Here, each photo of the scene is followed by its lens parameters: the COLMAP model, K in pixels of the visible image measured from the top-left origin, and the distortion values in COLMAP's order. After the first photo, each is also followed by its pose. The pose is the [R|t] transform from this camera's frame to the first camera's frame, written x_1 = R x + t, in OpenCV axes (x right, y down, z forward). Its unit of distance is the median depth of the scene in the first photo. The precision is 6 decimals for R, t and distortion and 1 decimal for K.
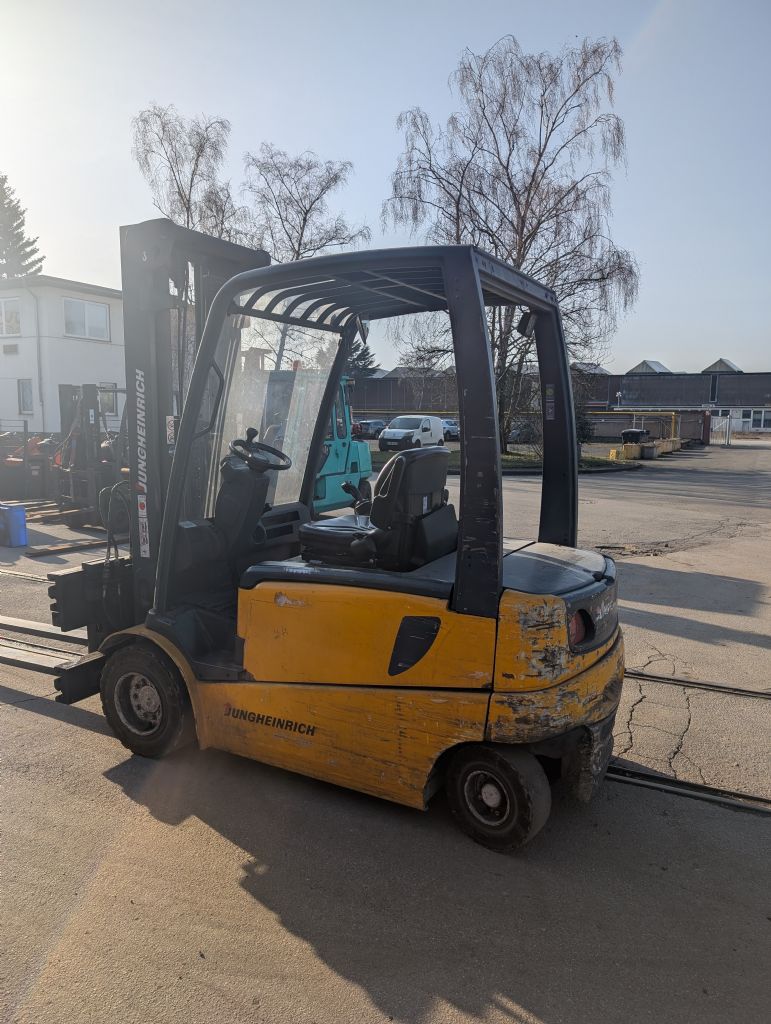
lens RADIAL K [[730.8, 0, 386.6], [0, 730.8, 495.6], [0, 0, 1]] dist [-0.007534, -0.001010]
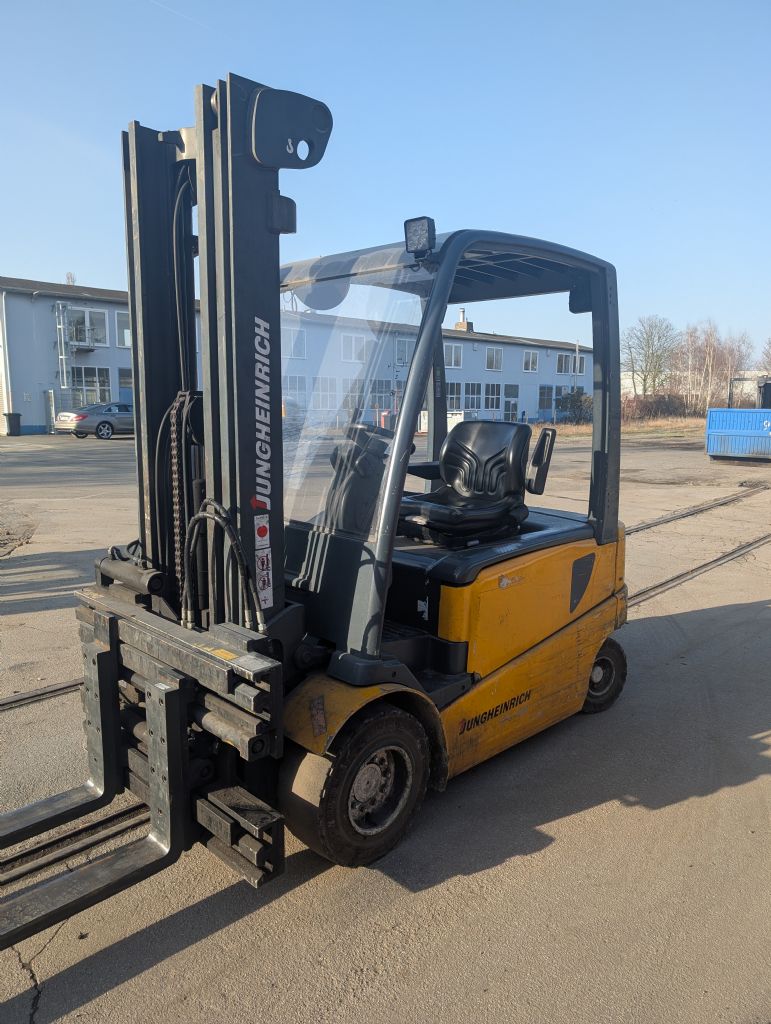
lens RADIAL K [[722.6, 0, 385.5], [0, 722.6, 512.0], [0, 0, 1]] dist [0.007842, -0.001821]
pose [[0.300811, -0.140910, 0.943216, -1.072656], [0.104117, 0.987965, 0.114390, -0.077194], [-0.947983, 0.063795, 0.311862, 0.823638]]
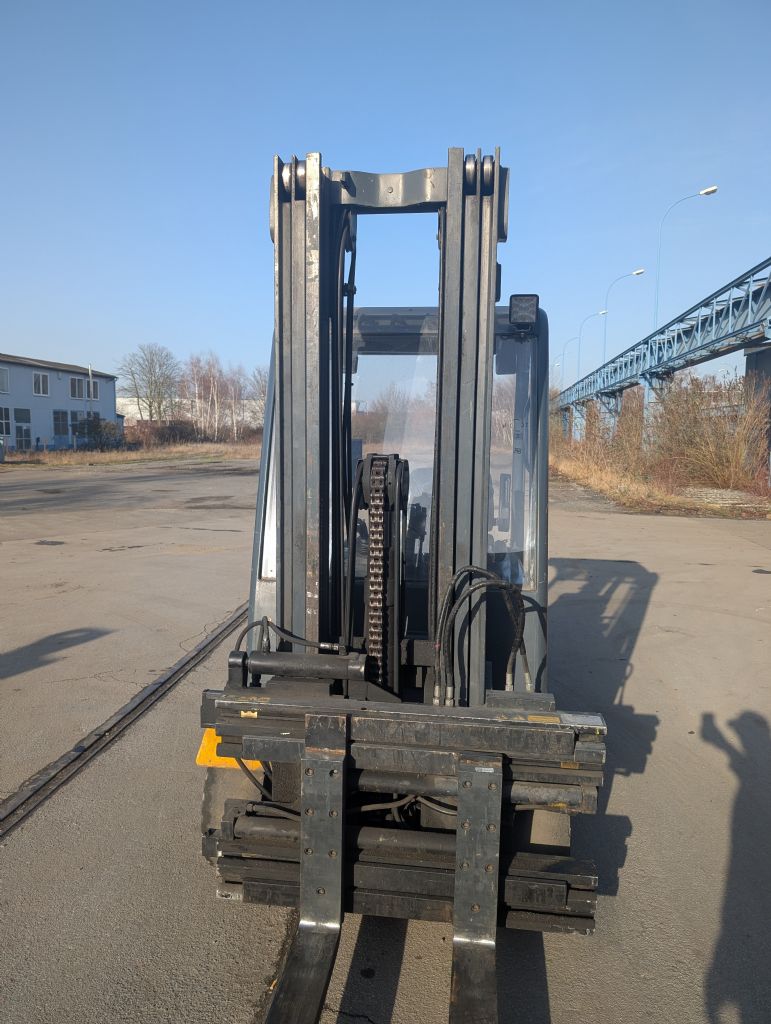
lens RADIAL K [[722.6, 0, 385.5], [0, 722.6, 512.0], [0, 0, 1]] dist [0.007842, -0.001821]
pose [[-0.333771, -0.106739, 0.936591, -1.066345], [0.099824, 0.983980, 0.147713, -0.189791], [-0.937354, 0.142796, -0.317769, 1.505961]]
